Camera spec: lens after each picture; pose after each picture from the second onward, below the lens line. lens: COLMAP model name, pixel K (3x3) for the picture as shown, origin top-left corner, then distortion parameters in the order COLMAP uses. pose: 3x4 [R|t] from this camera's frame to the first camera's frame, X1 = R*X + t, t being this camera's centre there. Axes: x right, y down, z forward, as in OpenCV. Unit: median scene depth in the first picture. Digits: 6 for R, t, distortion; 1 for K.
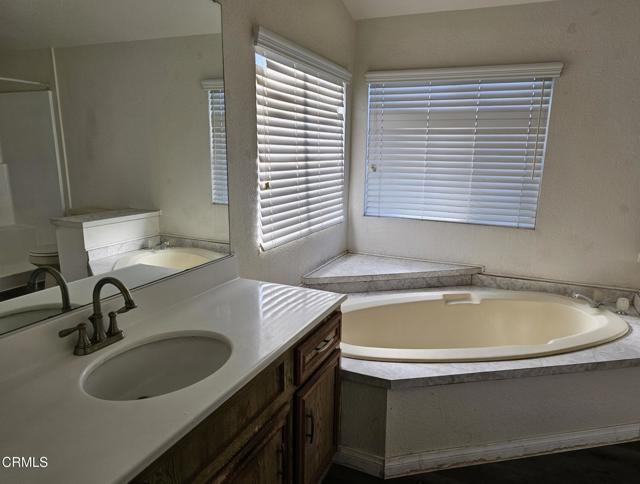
lens RADIAL K [[448.2, 0, 320.3], [0, 448.2, 243.1], [0, 0, 1]] dist [-0.010594, -0.005775]
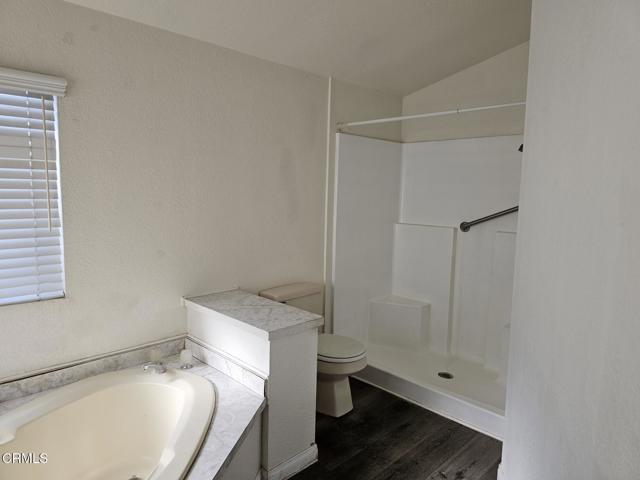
lens RADIAL K [[427.2, 0, 318.3], [0, 427.2, 229.8], [0, 0, 1]] dist [0.020670, -0.021116]
pose [[0.372189, -0.096753, 0.923100, -0.005241], [0.180993, 0.983025, 0.030058, -0.087248], [-0.910339, 0.155888, 0.383383, 0.340134]]
